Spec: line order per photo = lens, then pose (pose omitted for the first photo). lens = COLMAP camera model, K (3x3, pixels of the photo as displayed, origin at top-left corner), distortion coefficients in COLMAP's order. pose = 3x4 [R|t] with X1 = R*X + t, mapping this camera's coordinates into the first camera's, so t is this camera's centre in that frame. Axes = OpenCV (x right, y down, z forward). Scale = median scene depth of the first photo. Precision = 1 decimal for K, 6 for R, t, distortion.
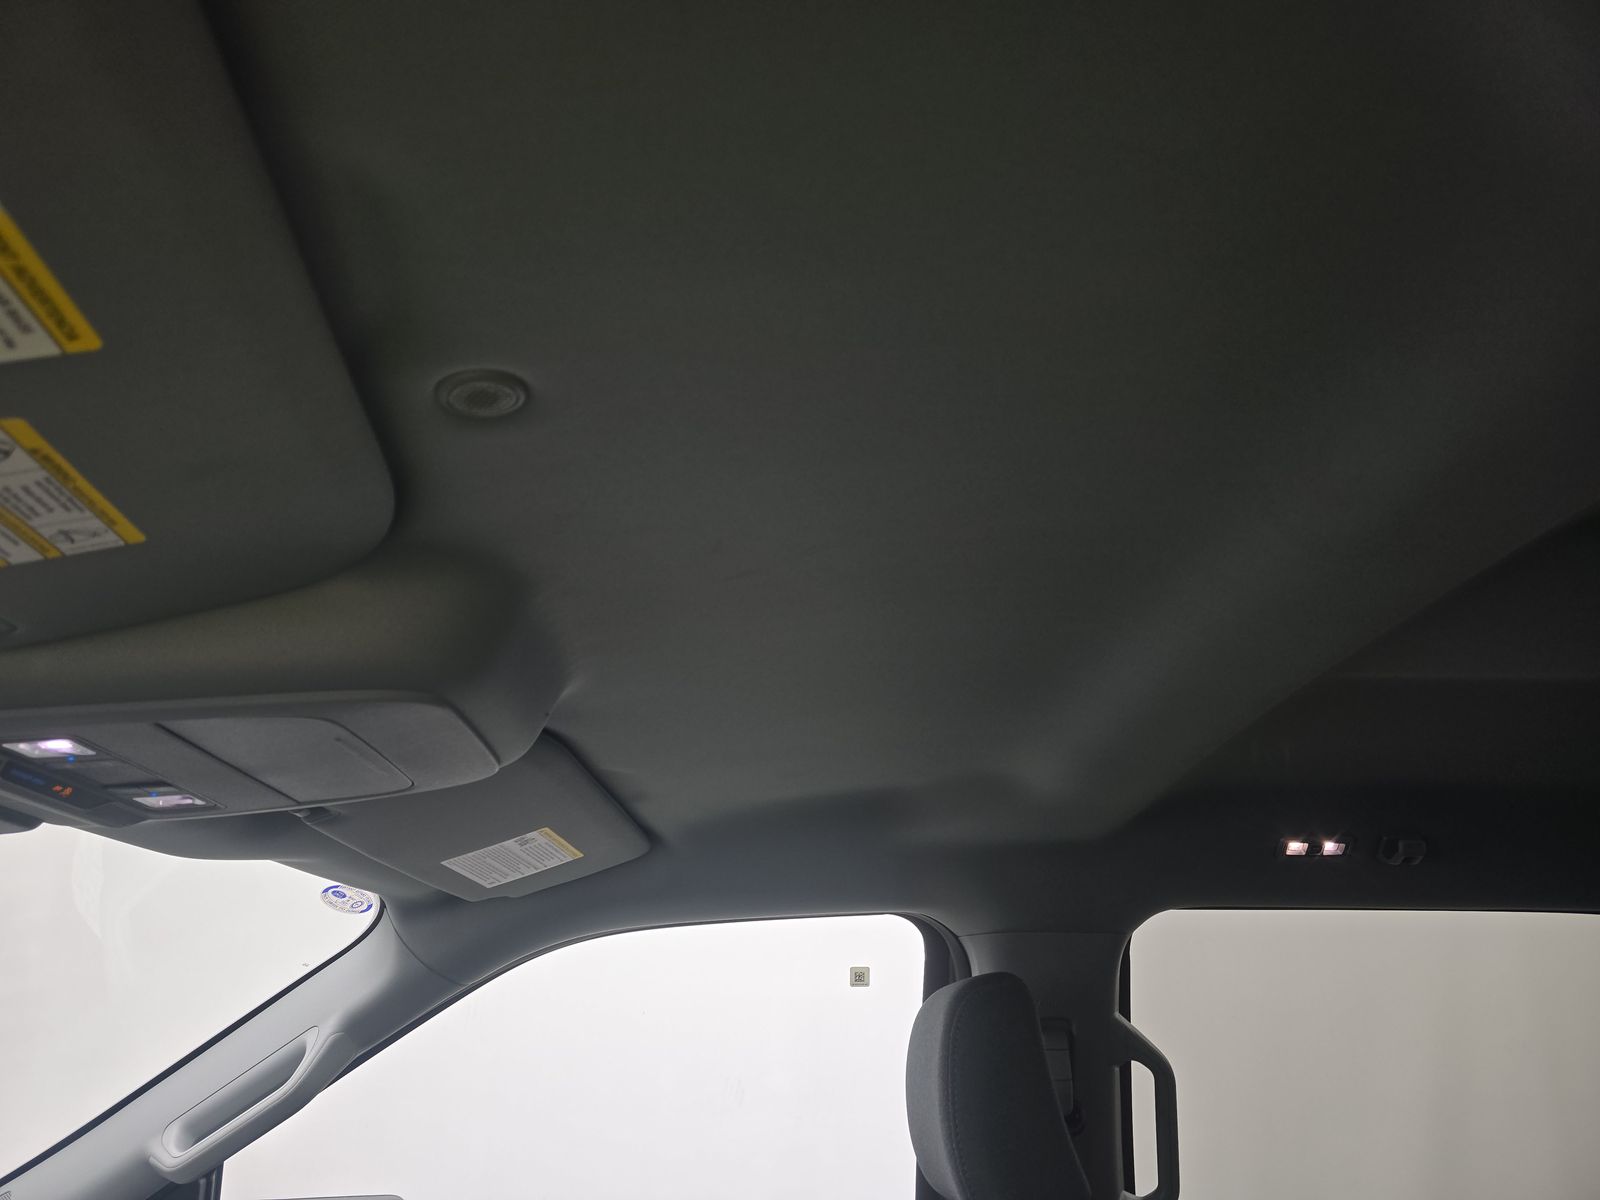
lens RADIAL K [[1126.6, 0, 791.8], [0, 1126.6, 601.7], [0, 0, 1]] dist [0.060169, -0.053661]
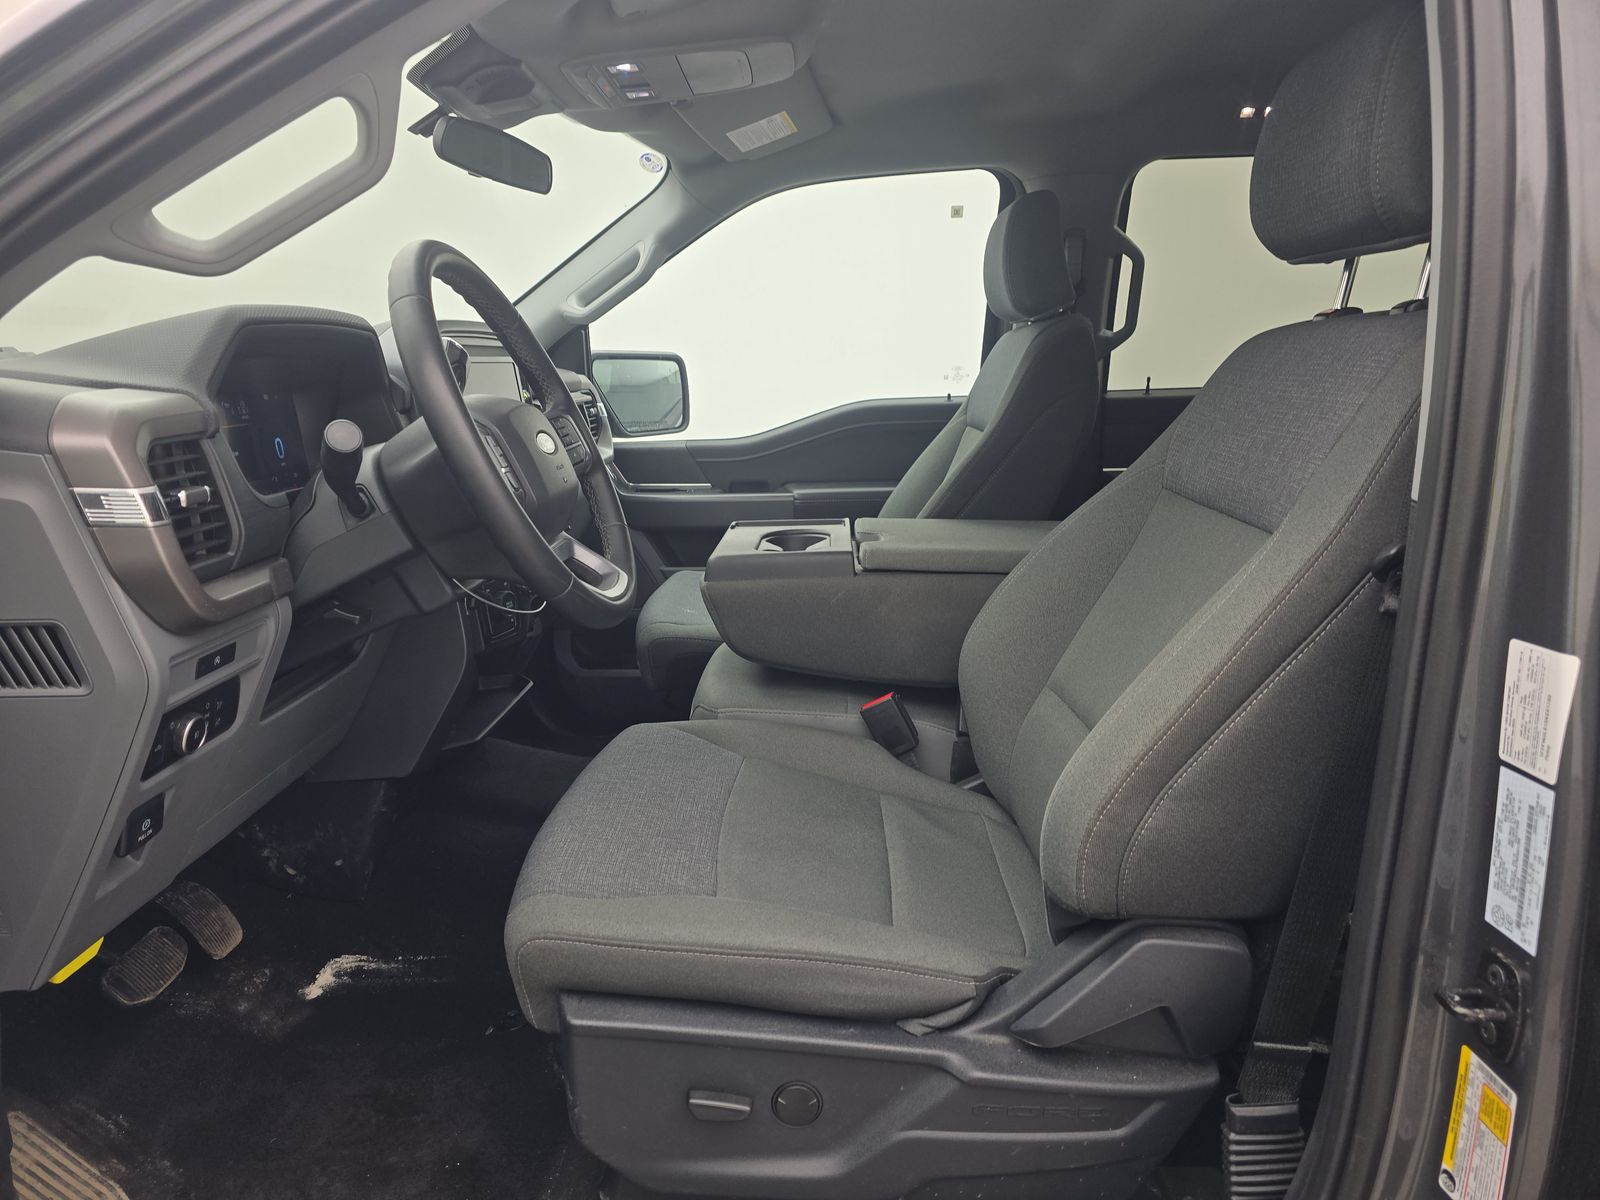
lens RADIAL K [[1126.6, 0, 791.8], [0, 1126.6, 601.7], [0, 0, 1]] dist [0.060169, -0.053661]
pose [[0.998149, -0.001412, -0.060796, -0.085887], [0.034751, 0.833660, 0.551184, -0.112548], [0.049905, -0.552276, 0.832166, -0.728267]]
